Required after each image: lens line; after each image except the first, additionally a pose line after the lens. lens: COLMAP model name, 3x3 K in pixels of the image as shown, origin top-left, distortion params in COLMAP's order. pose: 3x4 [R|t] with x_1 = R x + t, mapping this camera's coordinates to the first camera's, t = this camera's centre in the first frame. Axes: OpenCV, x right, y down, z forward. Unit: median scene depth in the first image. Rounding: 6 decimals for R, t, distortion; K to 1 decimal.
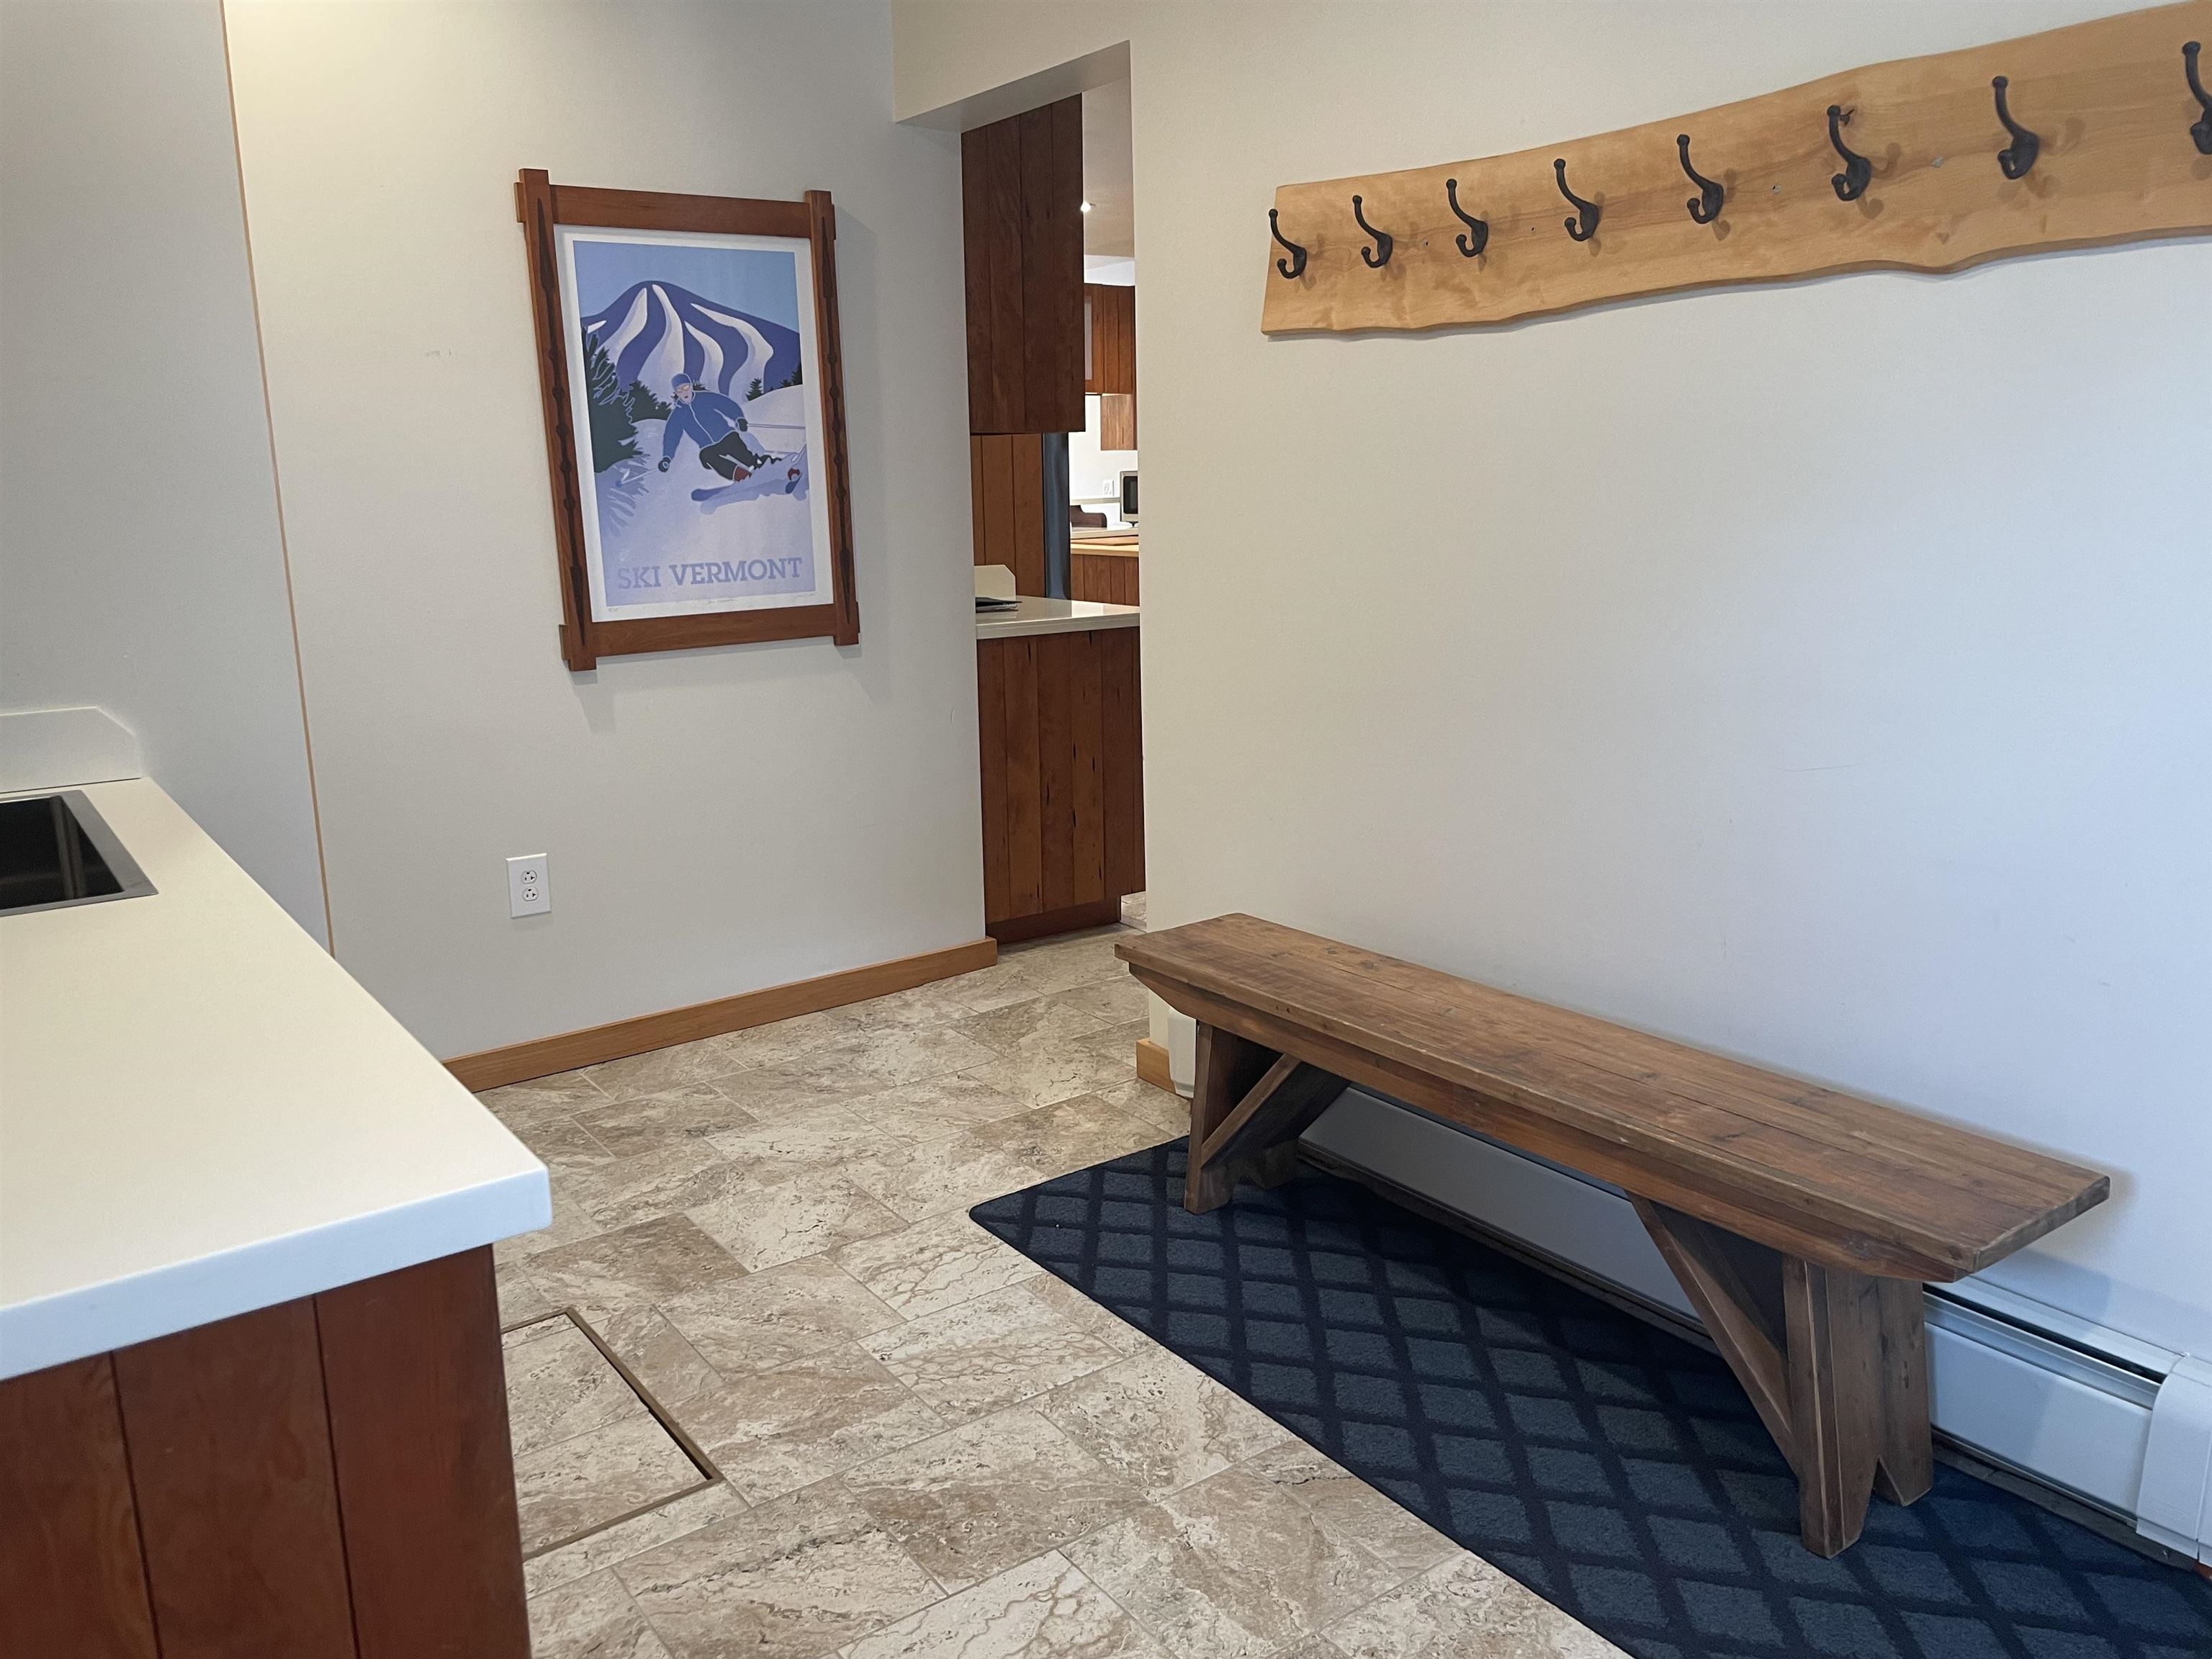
lens RADIAL K [[1676.8, 0, 1101.4], [0, 1676.8, 830.3], [0, 0, 1]] dist [0.065244, -0.051407]
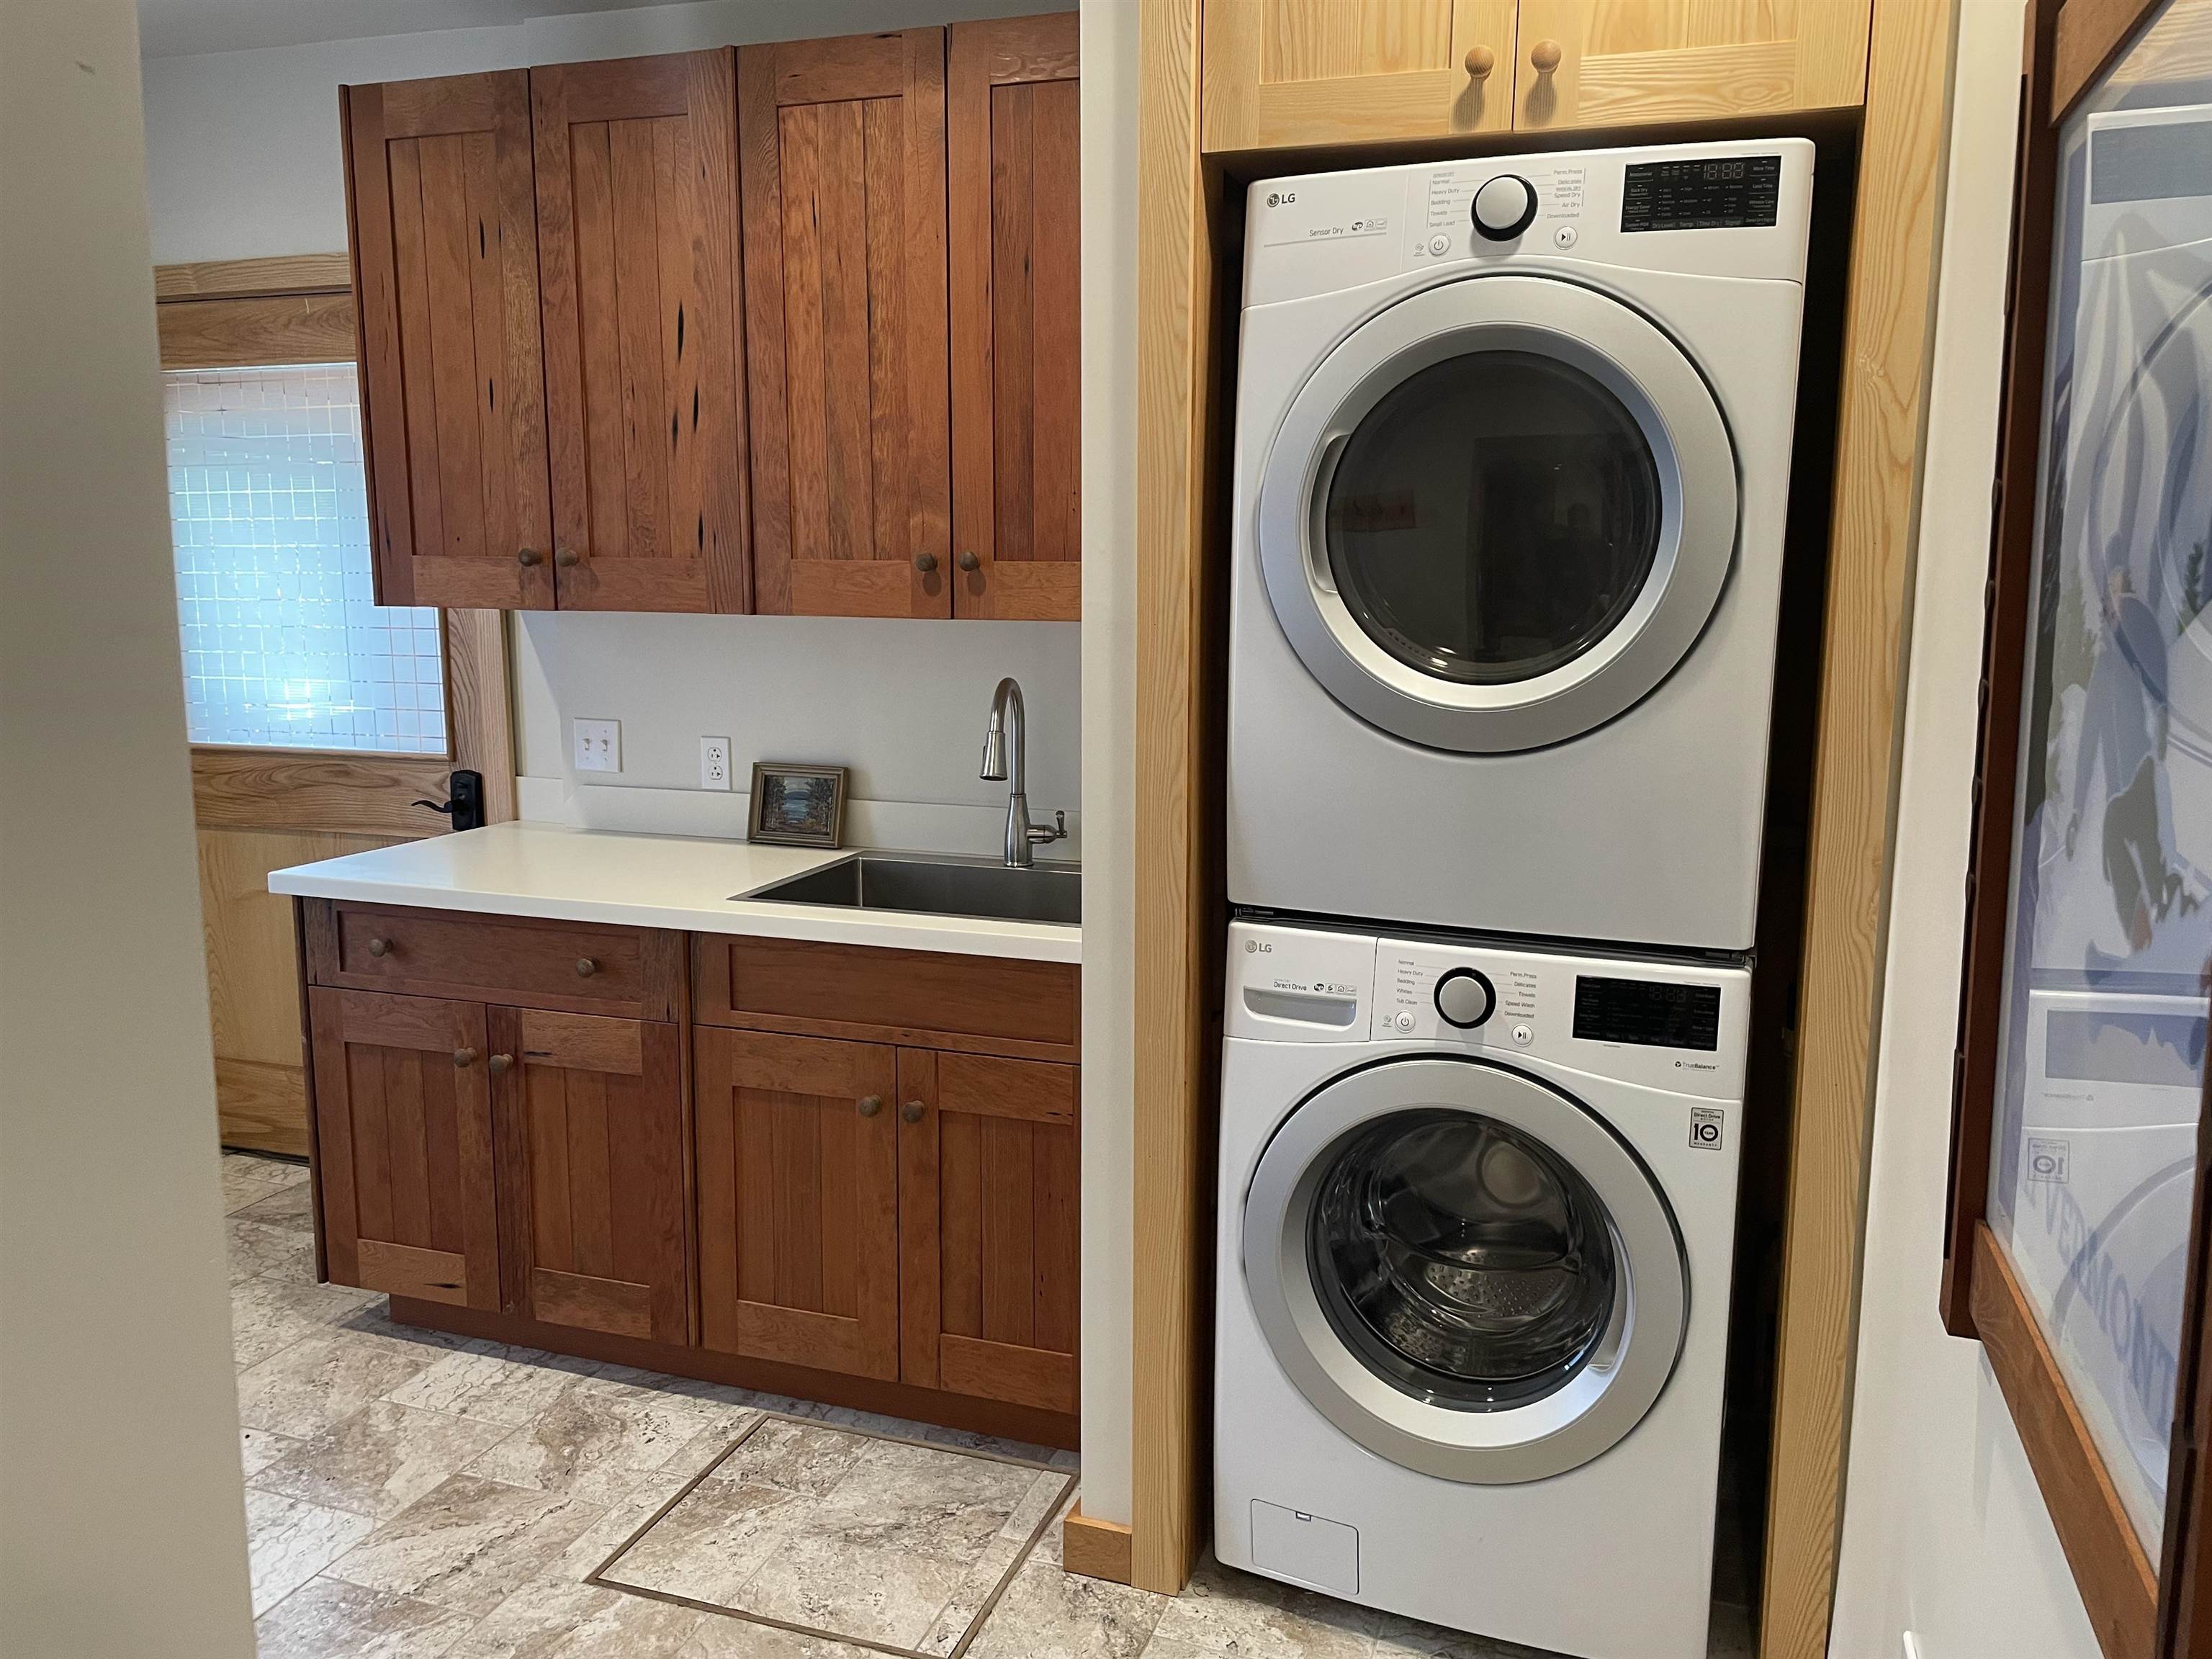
lens RADIAL K [[1676.8, 0, 1106.6], [0, 1676.8, 824.0], [0, 0, 1]] dist [0.065244, -0.051407]
pose [[-0.818808, 0.107268, -0.563957, 0.078204], [-0.104649, 0.938036, 0.330359, -0.507583], [0.564449, 0.329518, -0.756846, 1.912410]]
